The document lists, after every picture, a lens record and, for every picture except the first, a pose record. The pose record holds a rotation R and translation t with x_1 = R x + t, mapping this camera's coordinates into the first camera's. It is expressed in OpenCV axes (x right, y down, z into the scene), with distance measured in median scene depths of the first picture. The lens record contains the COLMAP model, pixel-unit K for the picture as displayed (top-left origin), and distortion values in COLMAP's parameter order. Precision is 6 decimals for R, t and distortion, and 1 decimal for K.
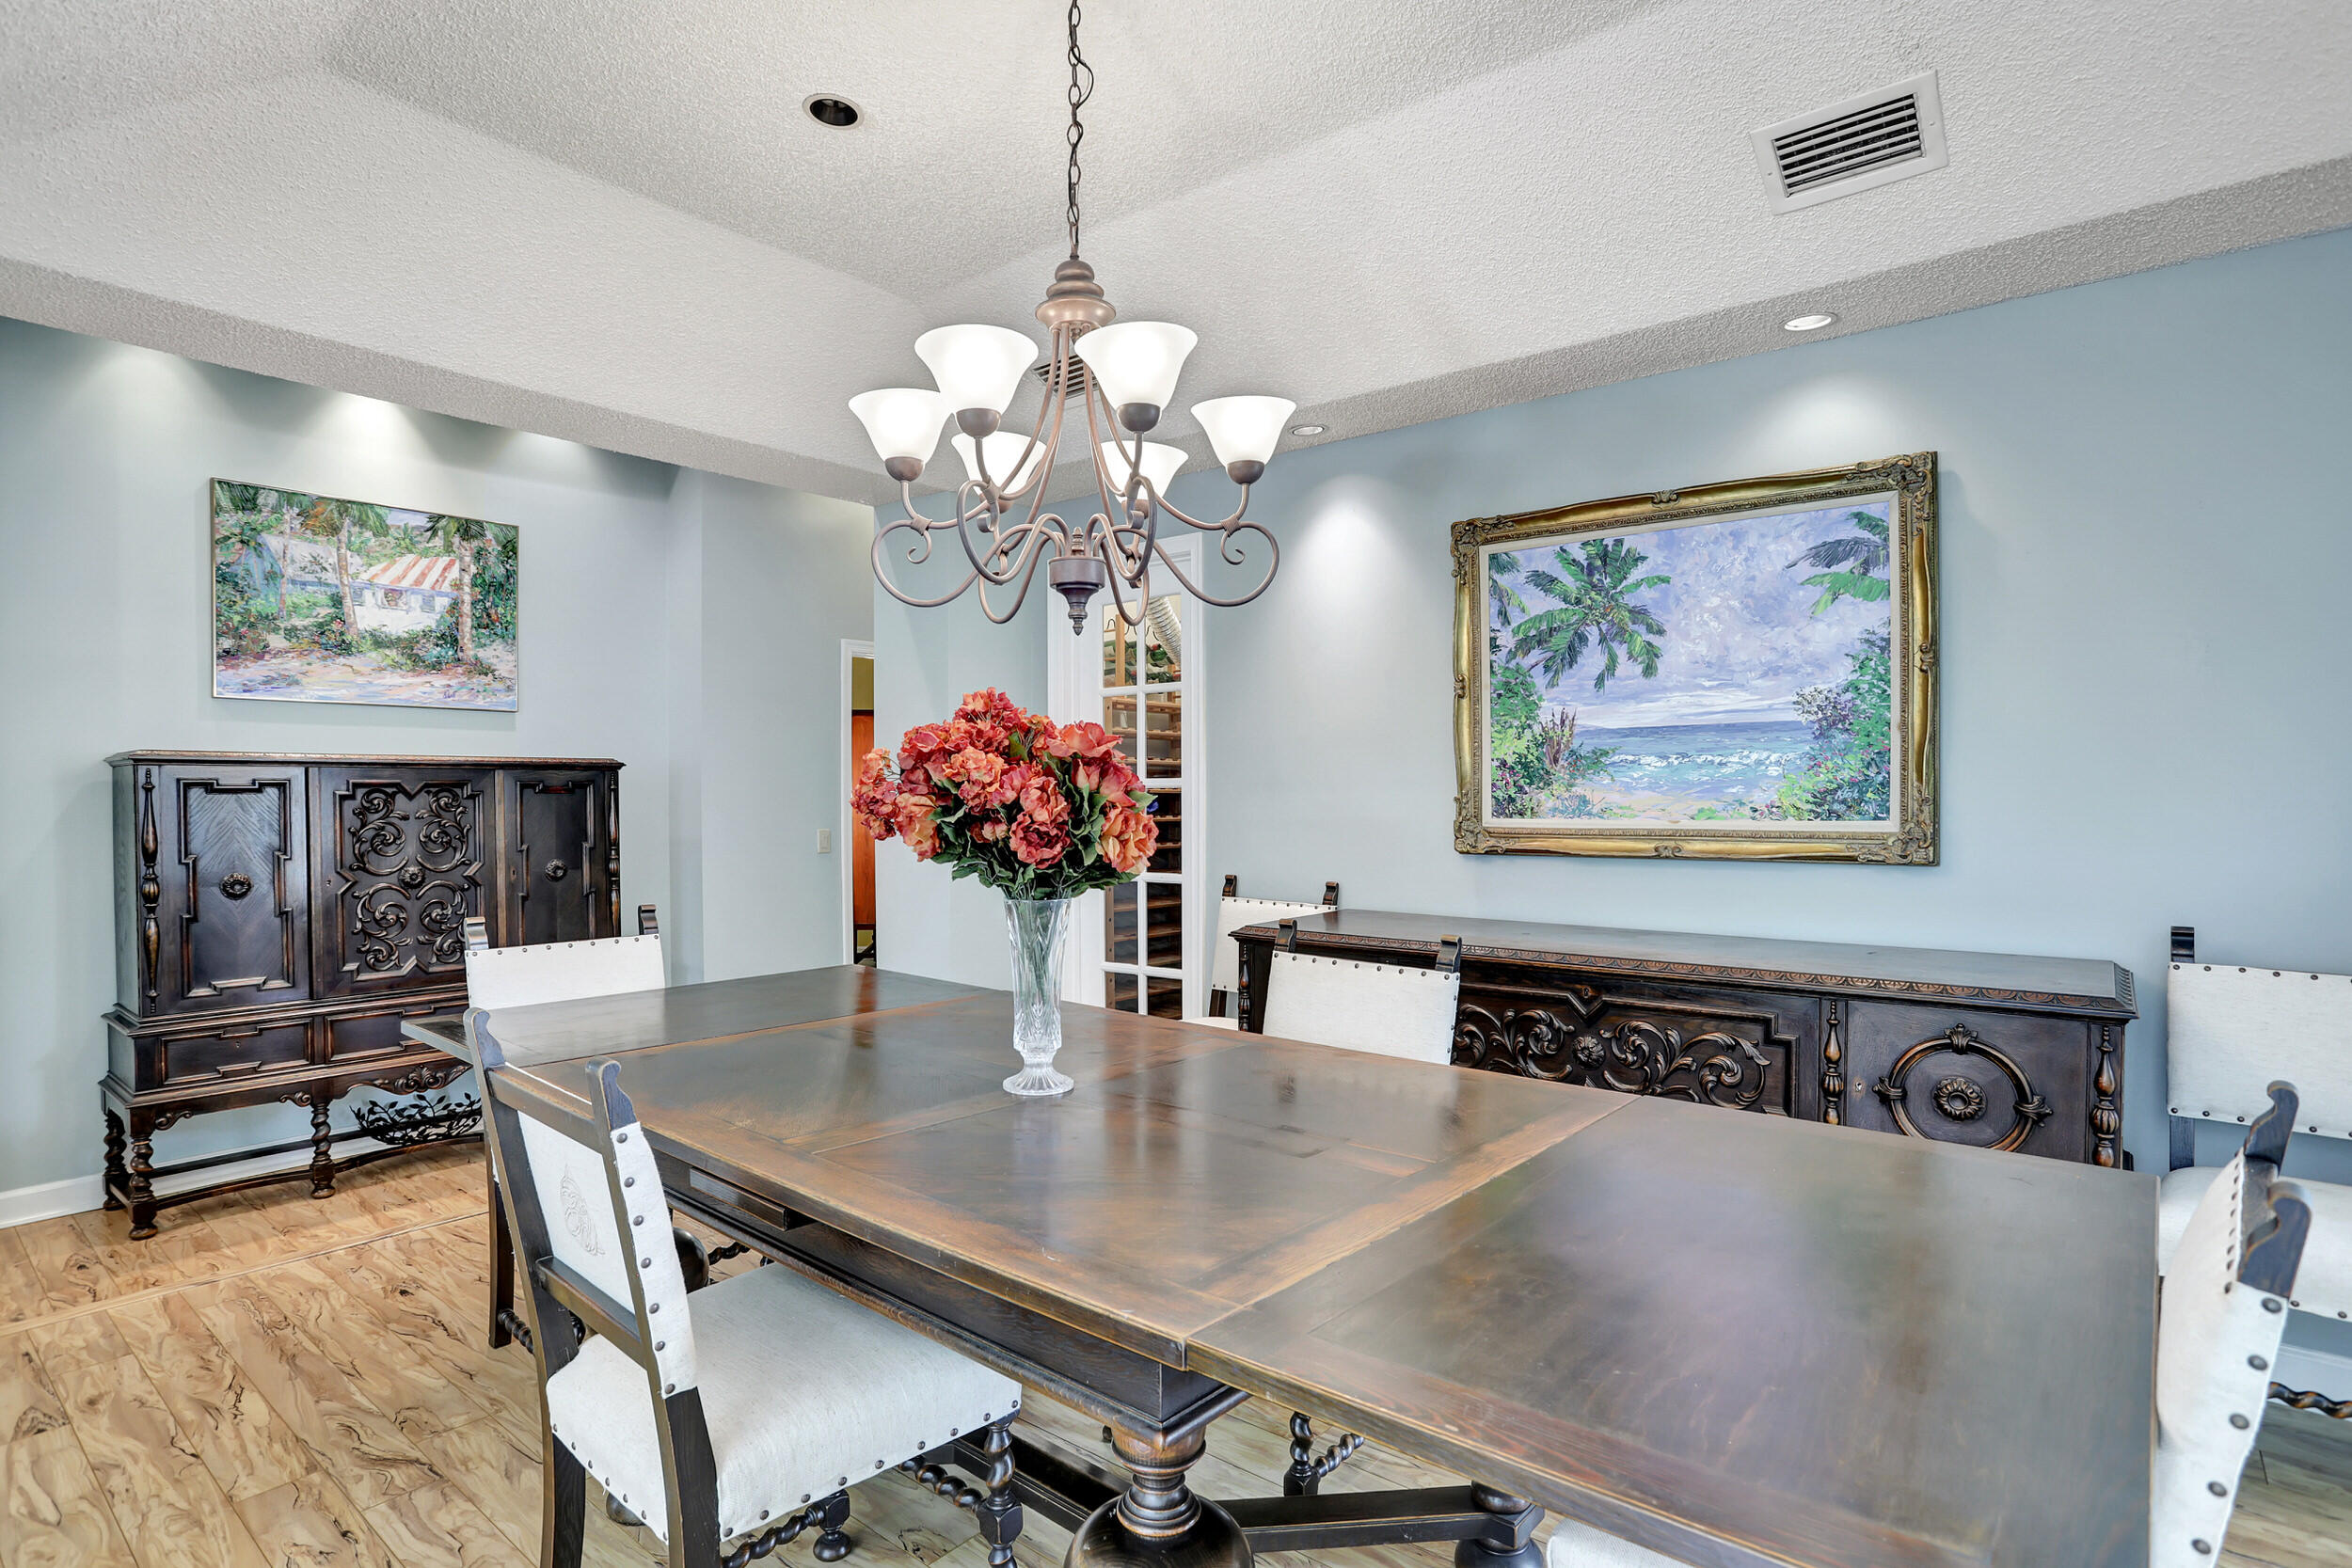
lens RADIAL K [[1146.7, 0, 1176.0], [0, 1146.7, 784.0], [0, 0, 1]] dist [-0.002081, -0.000327]
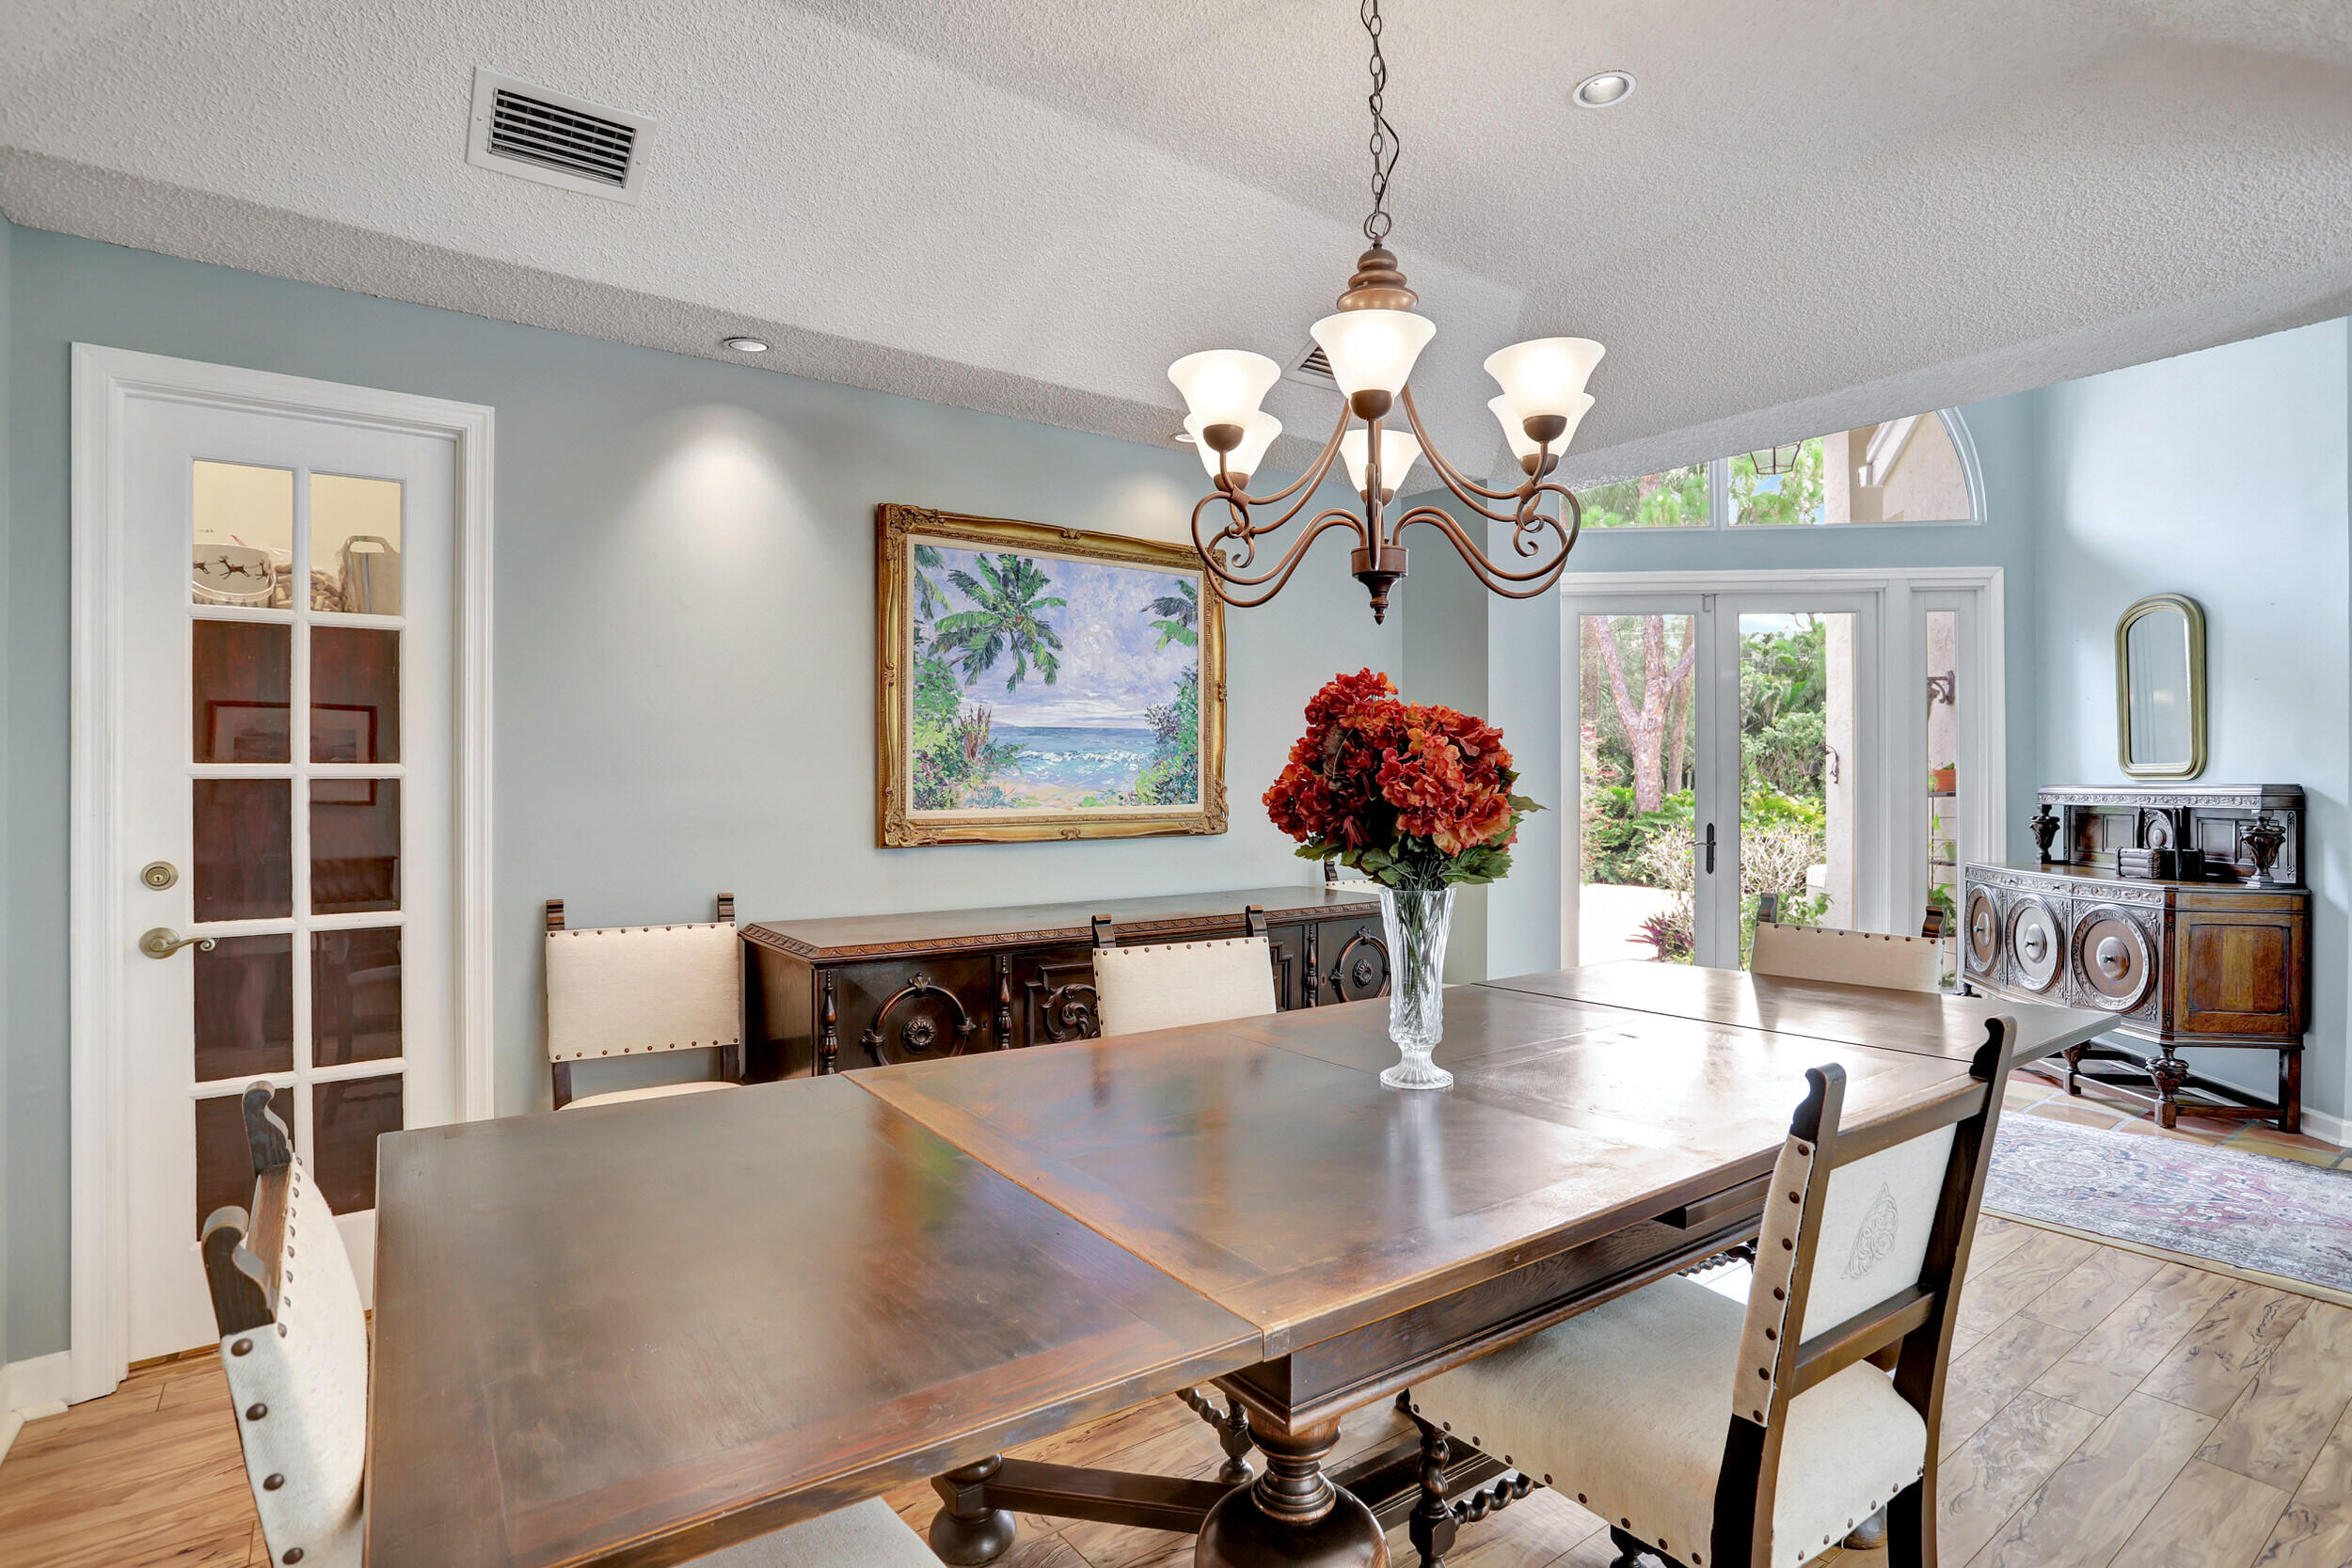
lens RADIAL K [[1188.5, 0, 1181.2], [0, 1188.5, 777.9], [0, 0, 1]] dist [0.000021, 0.000093]
pose [[0.313670, 0.006934, 0.949507, -0.658652], [-0.002599, 0.999976, -0.006445, 0.008222], [-0.949528, -0.000446, 0.313681, 0.480743]]
